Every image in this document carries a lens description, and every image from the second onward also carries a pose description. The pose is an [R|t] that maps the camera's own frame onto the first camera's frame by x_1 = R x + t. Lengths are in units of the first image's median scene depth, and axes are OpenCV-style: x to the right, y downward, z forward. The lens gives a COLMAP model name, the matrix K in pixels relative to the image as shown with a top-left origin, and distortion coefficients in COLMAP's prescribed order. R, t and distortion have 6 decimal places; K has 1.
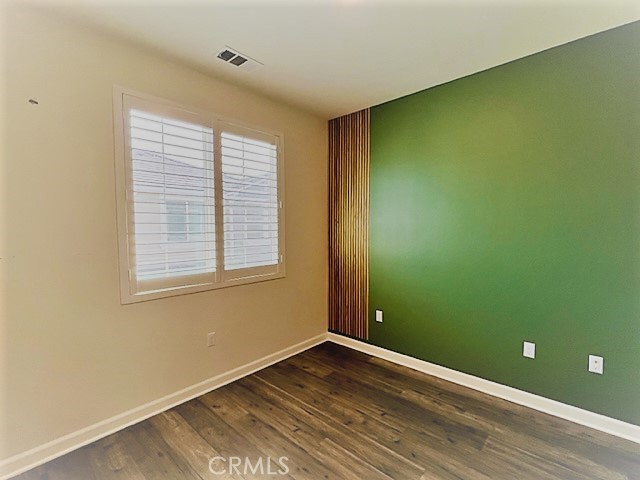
lens RADIAL K [[302.9, 0, 320.0], [0, 302.9, 240.0], [0, 0, 1]] dist [0.002040, 0.000160]
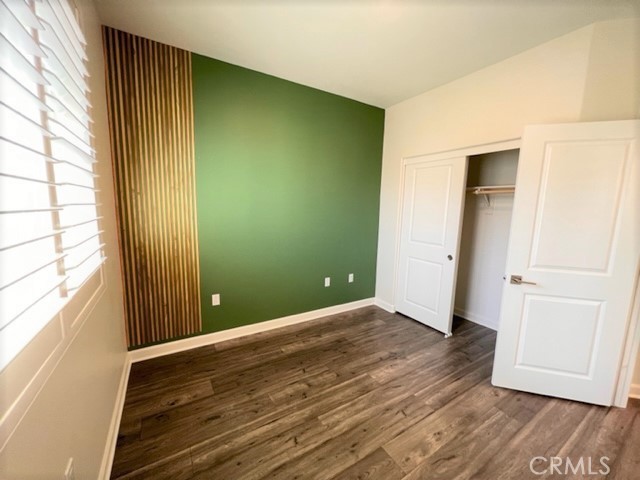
lens RADIAL K [[256.0, 0, 320.0], [0, 256.0, 240.0], [0, 0, 1]] dist [-0.002207, -0.000081]
pose [[0.267695, -0.109182, 0.957298, -0.554406], [0.014183, 0.993898, 0.109391, -0.014982], [-0.963399, -0.015706, 0.267610, 0.599602]]
